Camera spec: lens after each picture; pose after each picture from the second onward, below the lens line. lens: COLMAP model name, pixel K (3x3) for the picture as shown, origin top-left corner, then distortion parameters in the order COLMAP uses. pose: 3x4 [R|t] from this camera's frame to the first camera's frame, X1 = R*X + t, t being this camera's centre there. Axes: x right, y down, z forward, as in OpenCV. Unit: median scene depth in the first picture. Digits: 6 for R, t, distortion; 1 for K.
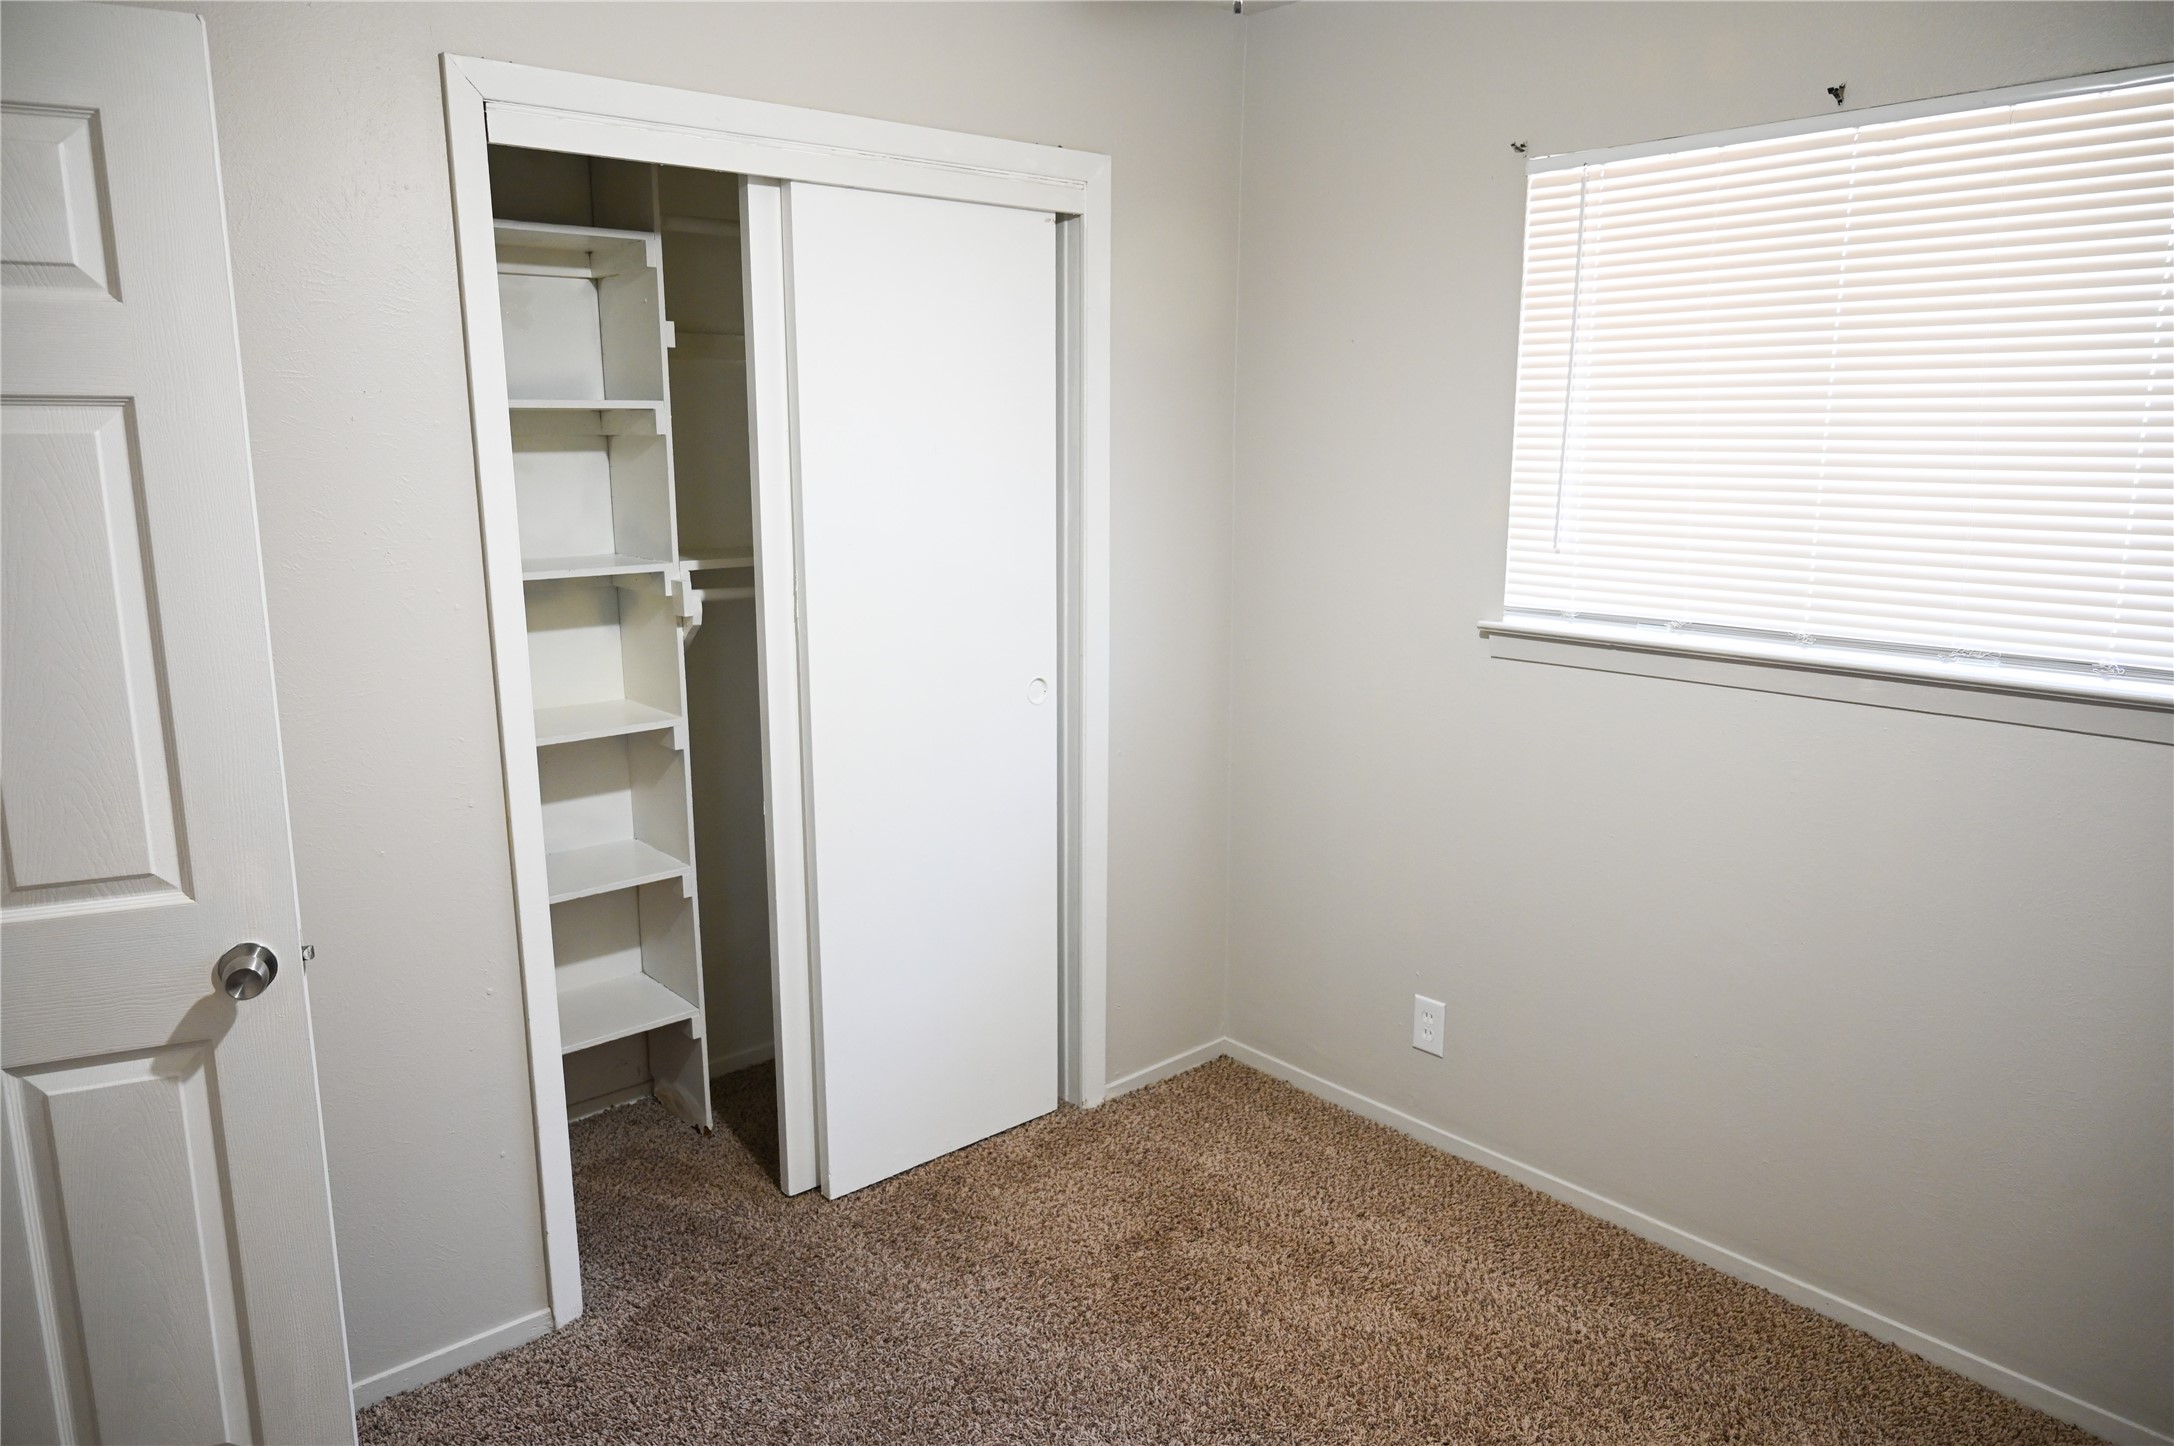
lens RADIAL K [[1497.6, 0, 1090.8], [0, 1497.6, 726.3], [0, 0, 1]] dist [-0.003201, 0.001168]
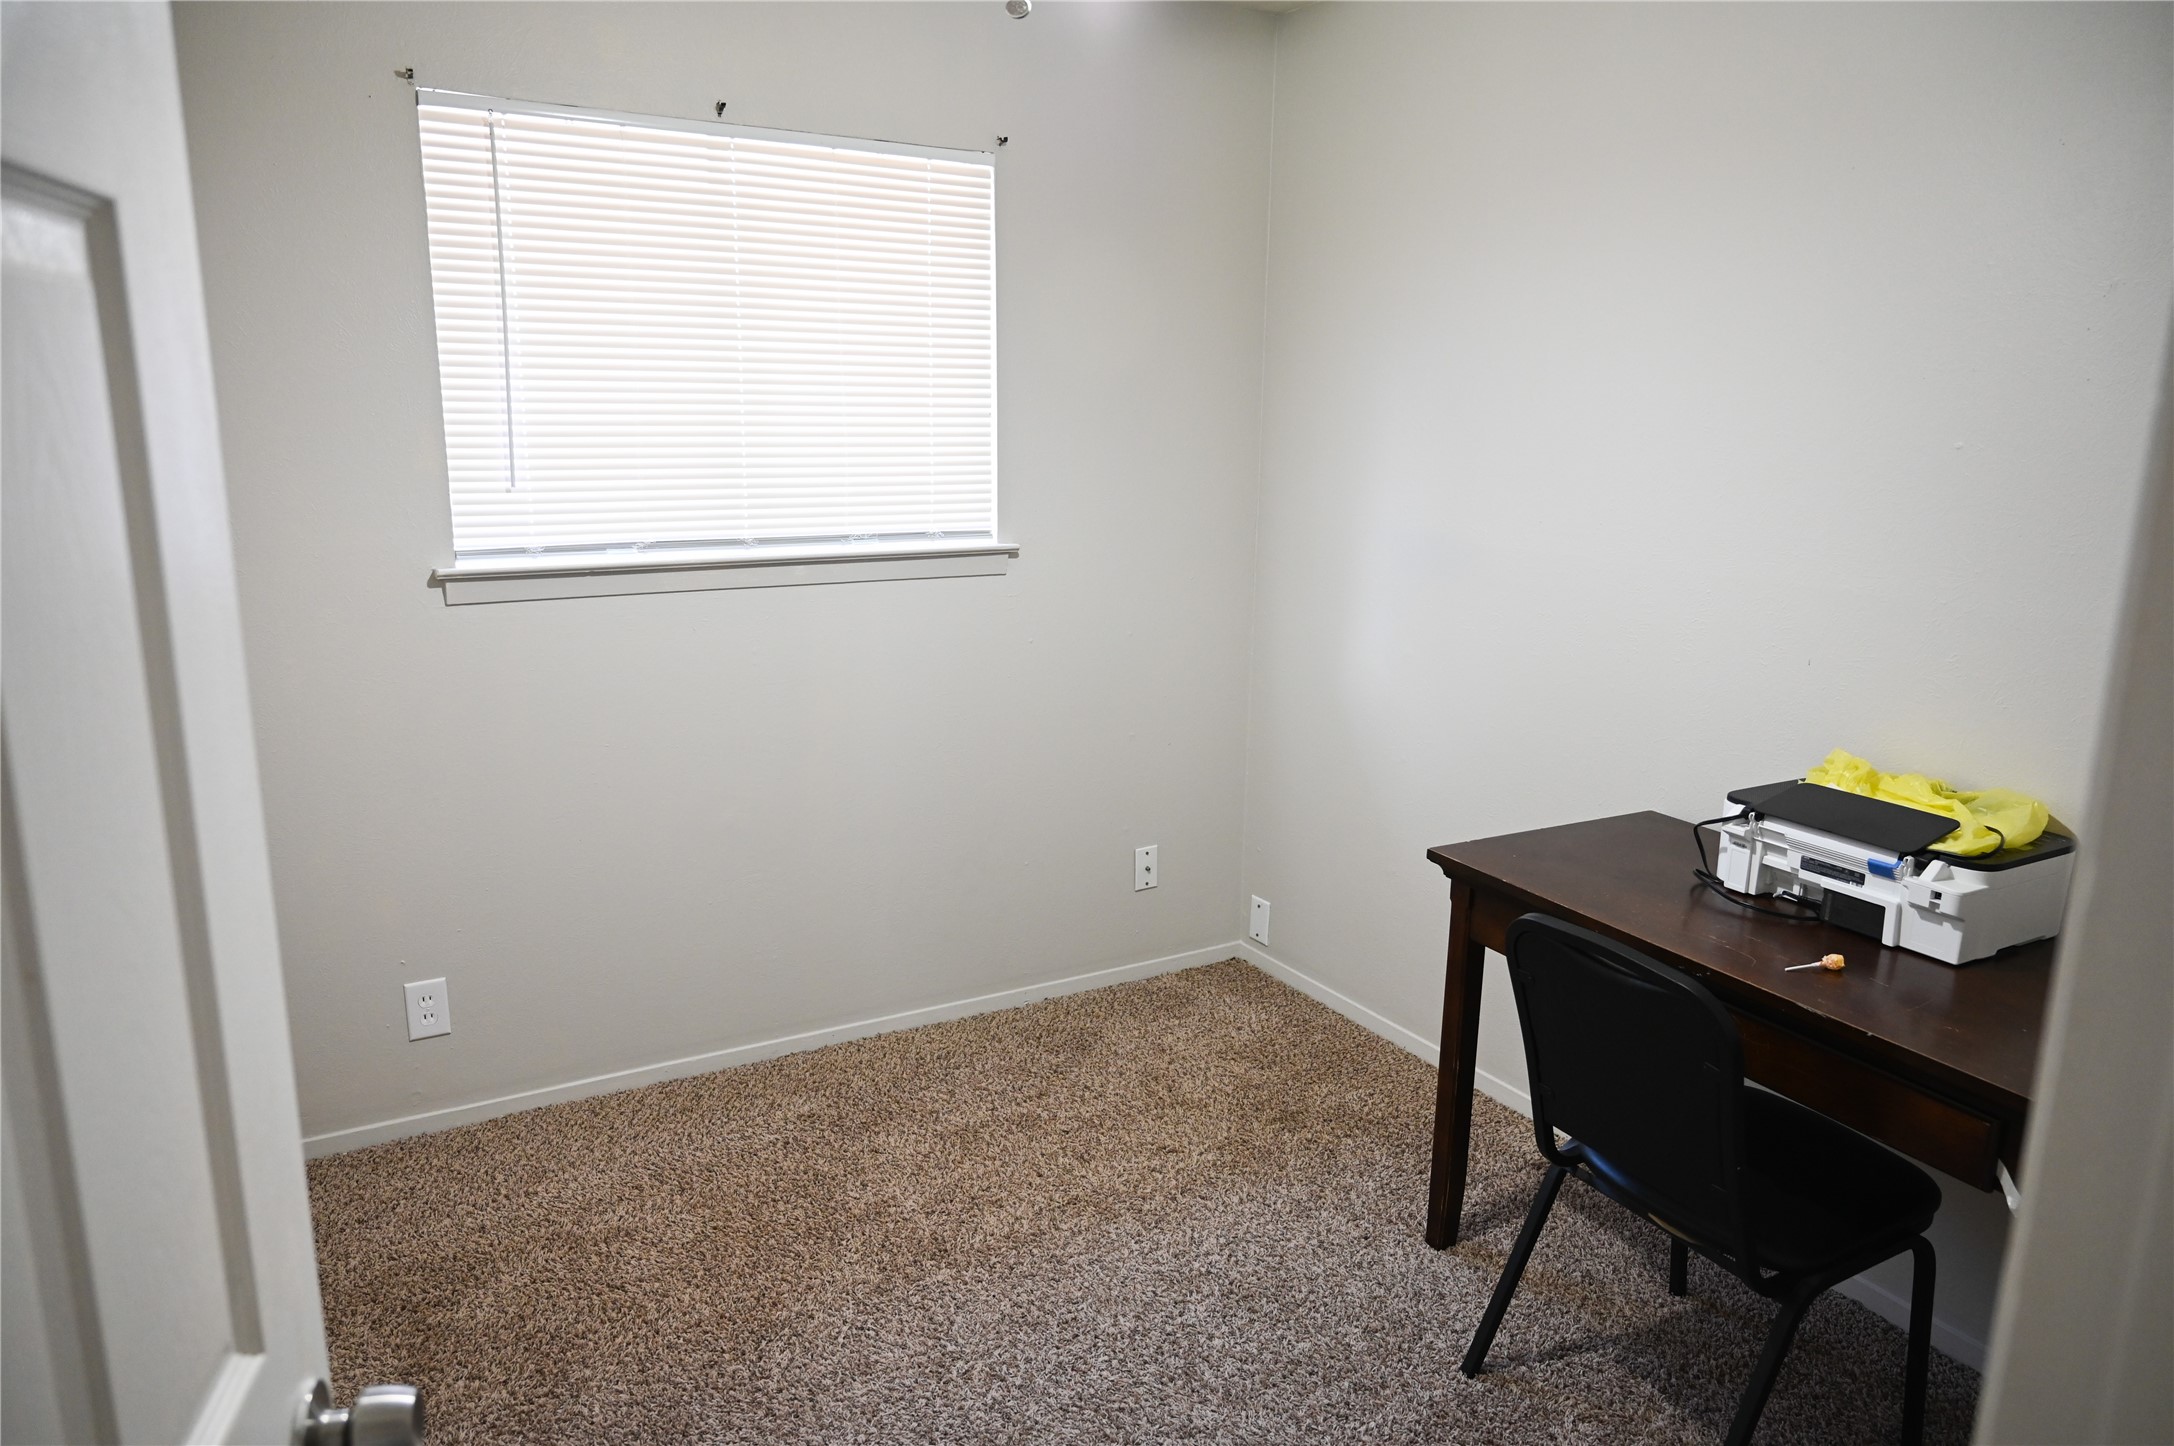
lens RADIAL K [[1446.2, 0, 1087.0], [0, 1446.2, 723.0], [0, 0, 1]] dist [-0.005566, 0.000518]
pose [[0.168824, -0.204123, 0.964278, -0.611654], [0.182285, 0.967911, 0.172977, -0.062163], [-0.968644, 0.146571, 0.200615, 0.445075]]
